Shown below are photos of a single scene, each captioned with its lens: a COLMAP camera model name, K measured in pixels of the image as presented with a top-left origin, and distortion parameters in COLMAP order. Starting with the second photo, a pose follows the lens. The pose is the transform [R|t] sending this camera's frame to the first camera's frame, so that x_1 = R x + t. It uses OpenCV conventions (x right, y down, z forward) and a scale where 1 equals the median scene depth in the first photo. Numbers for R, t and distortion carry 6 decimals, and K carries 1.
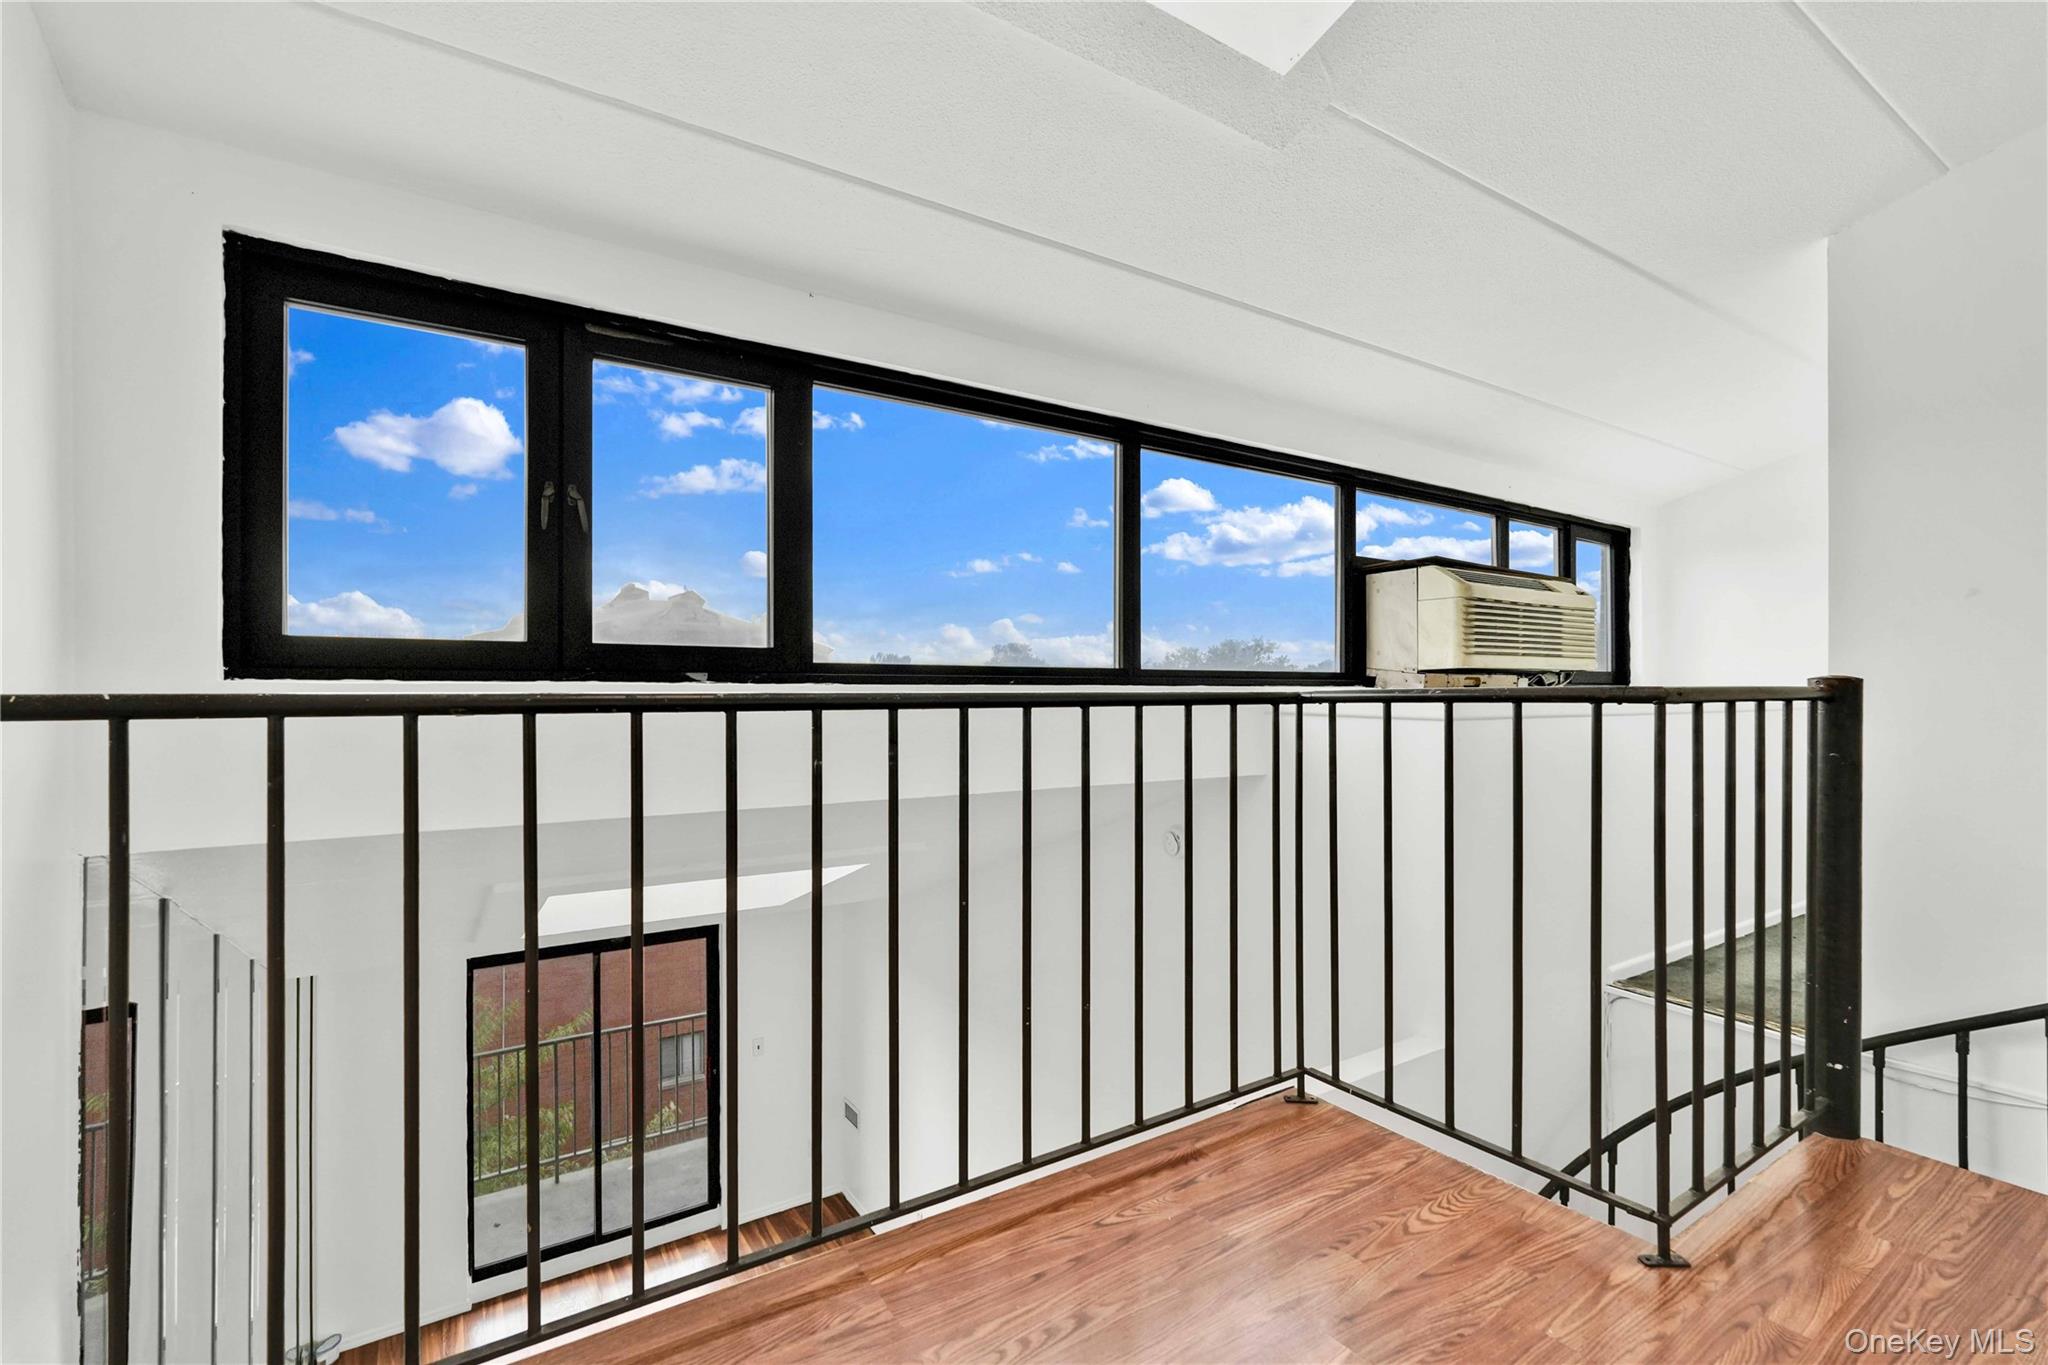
lens RADIAL K [[907.1, 0, 1024.8], [0, 907.1, 702.9], [0, 0, 1]] dist [-0.023514, 0.011021]
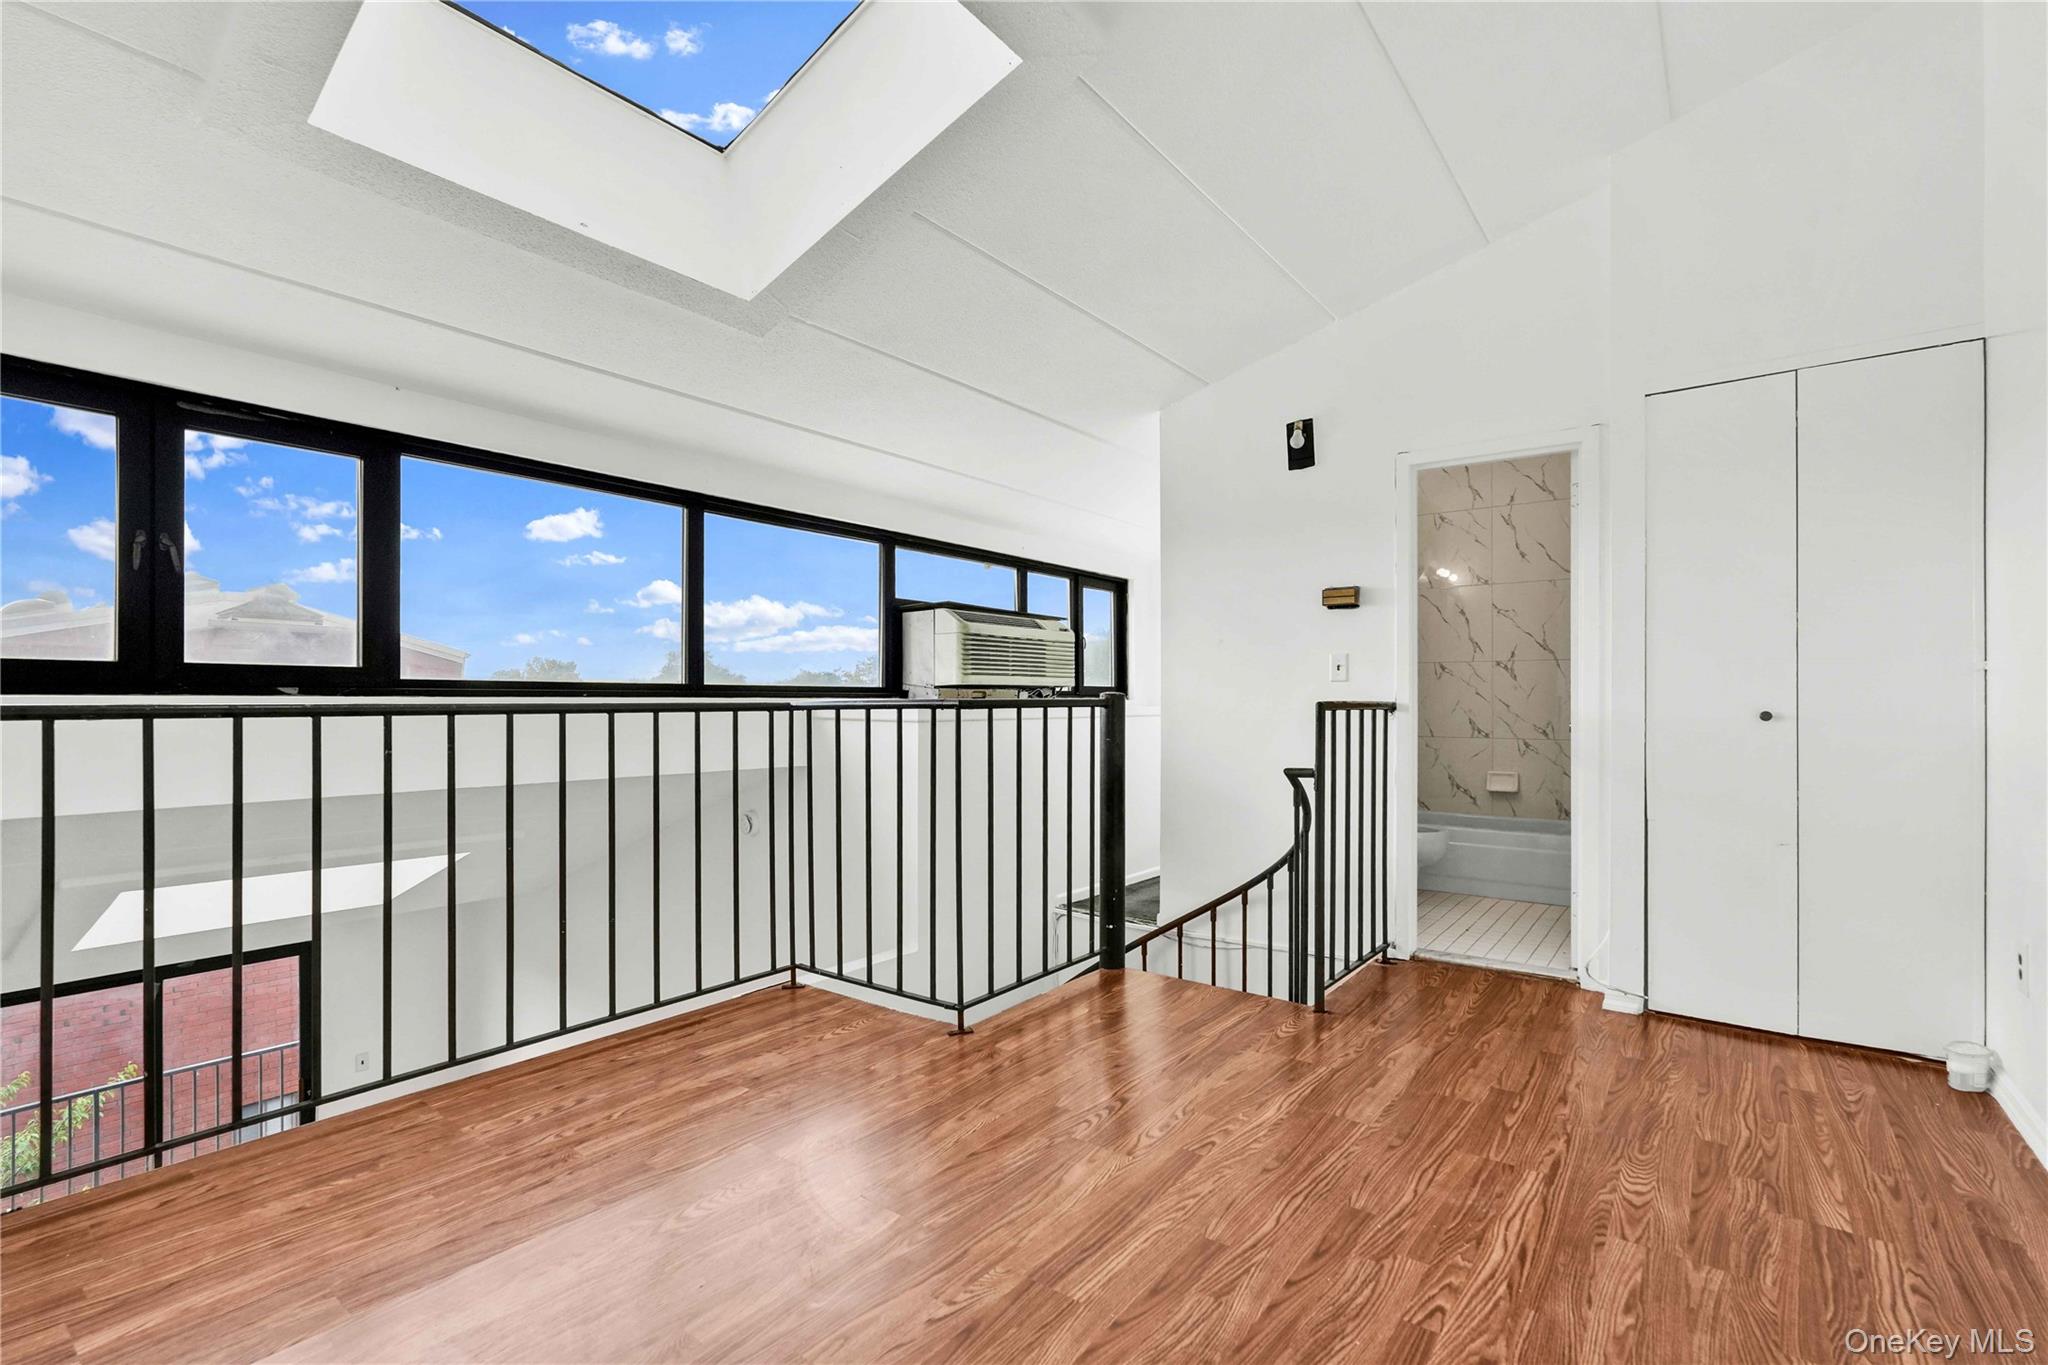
lens RADIAL K [[907.1, 0, 1024.8], [0, 907.1, 702.9], [0, 0, 1]] dist [-0.023514, 0.011021]
pose [[0.942284, -0.001003, 0.334813, 0.173159], [0.004501, 0.999943, -0.009671, 0.004298], [-0.334784, 0.010620, 0.942235, -0.485247]]
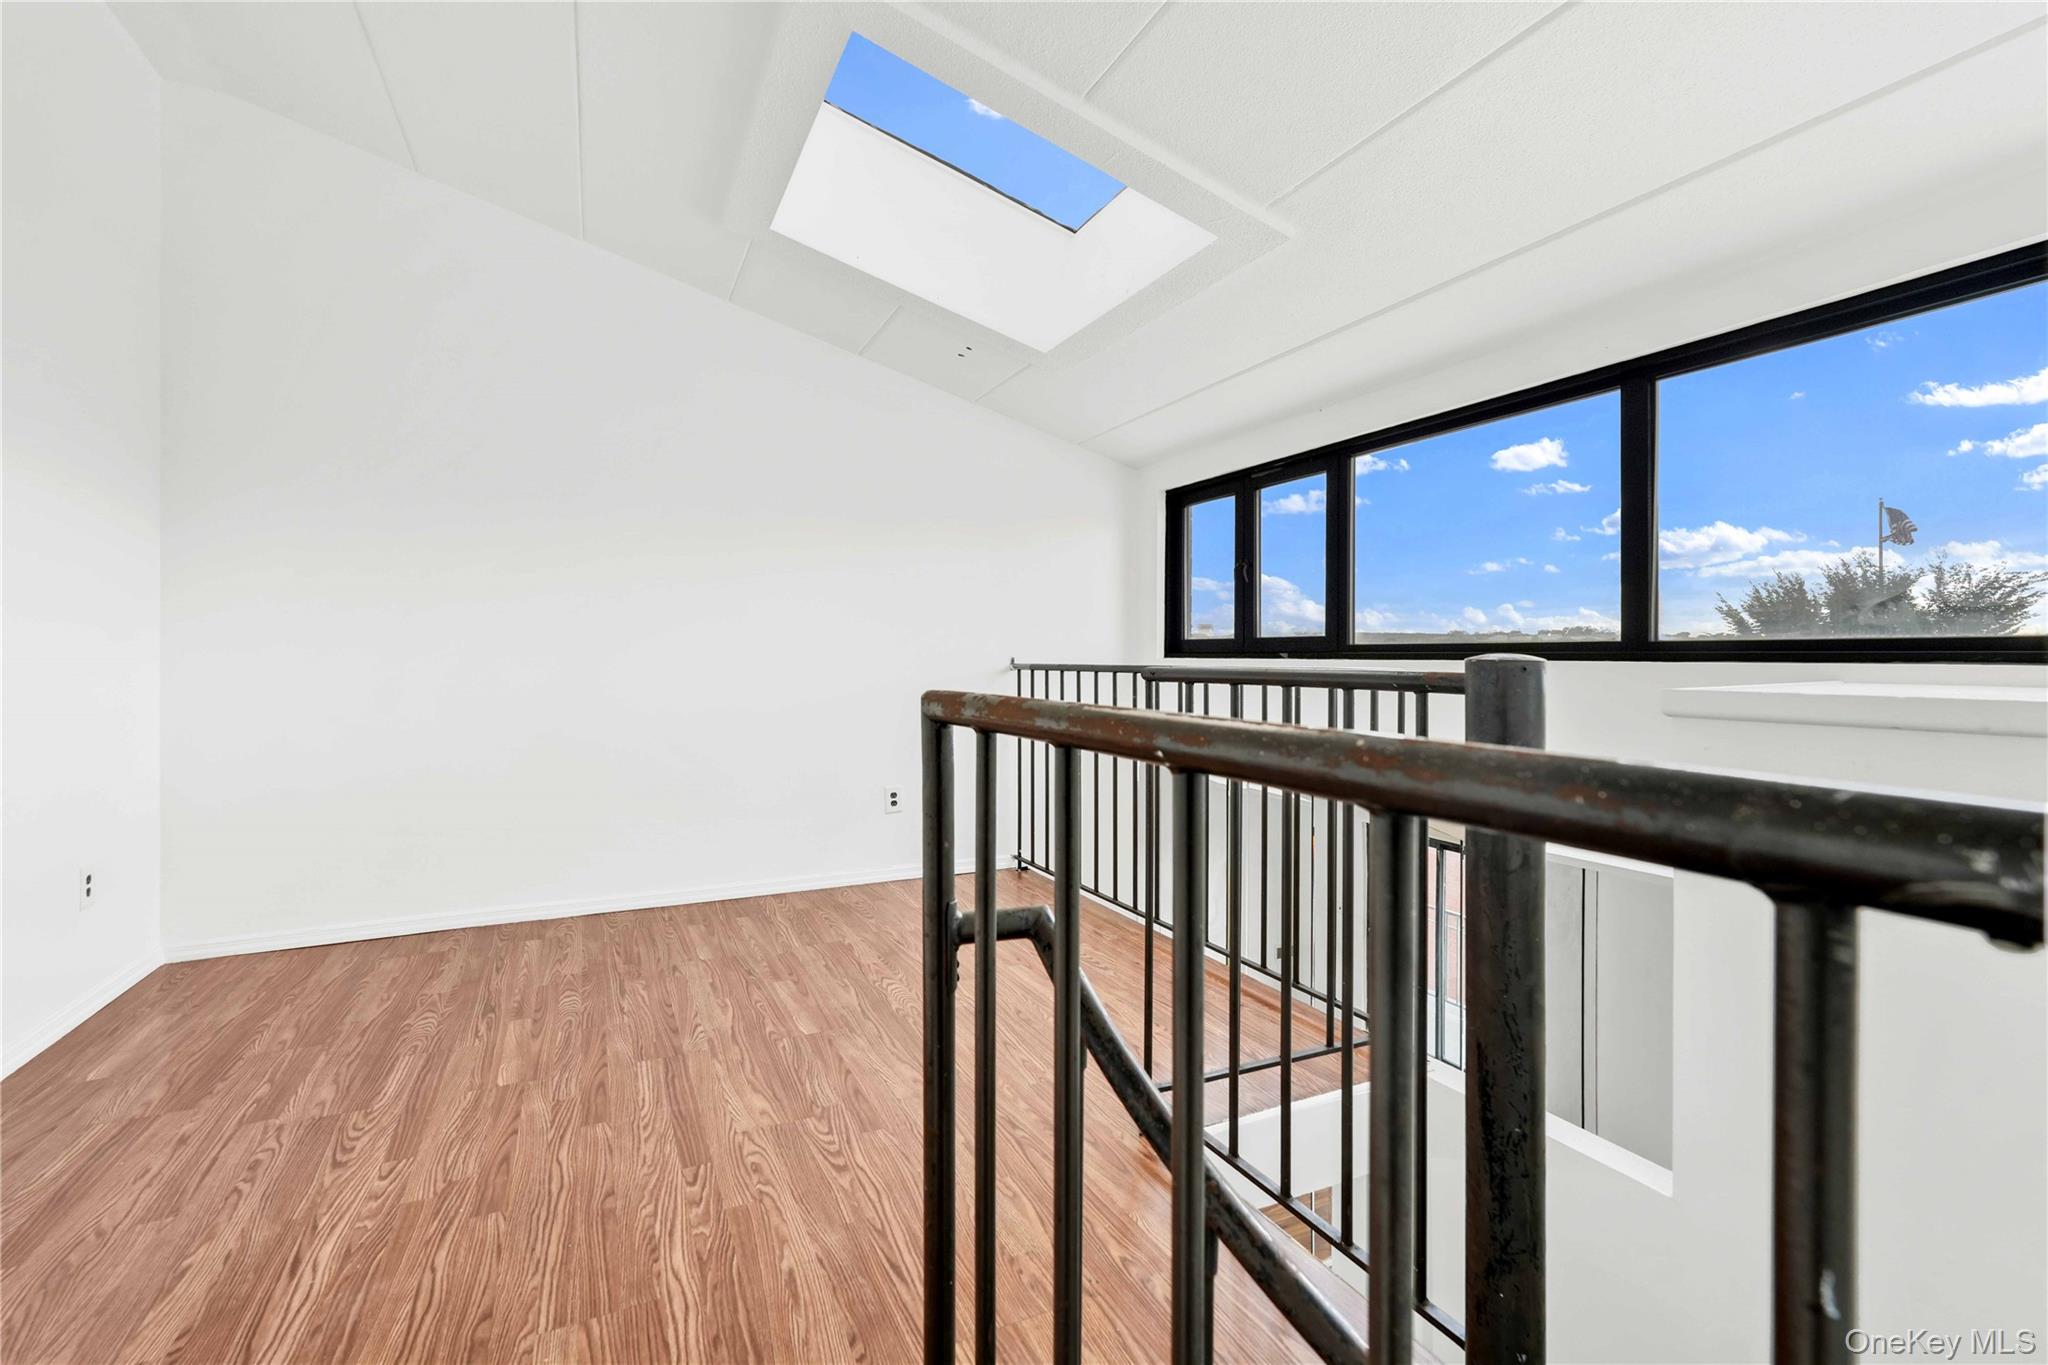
lens RADIAL K [[915.5, 0, 1029.3], [0, 915.5, 658.9], [0, 0, 1]] dist [-0.016734, 0.008417]
pose [[-0.122077, 0.004892, -0.992509, 1.404140], [-0.010085, 0.999930, 0.006169, -0.026241], [0.992469, 0.010763, -0.122019, 0.696208]]
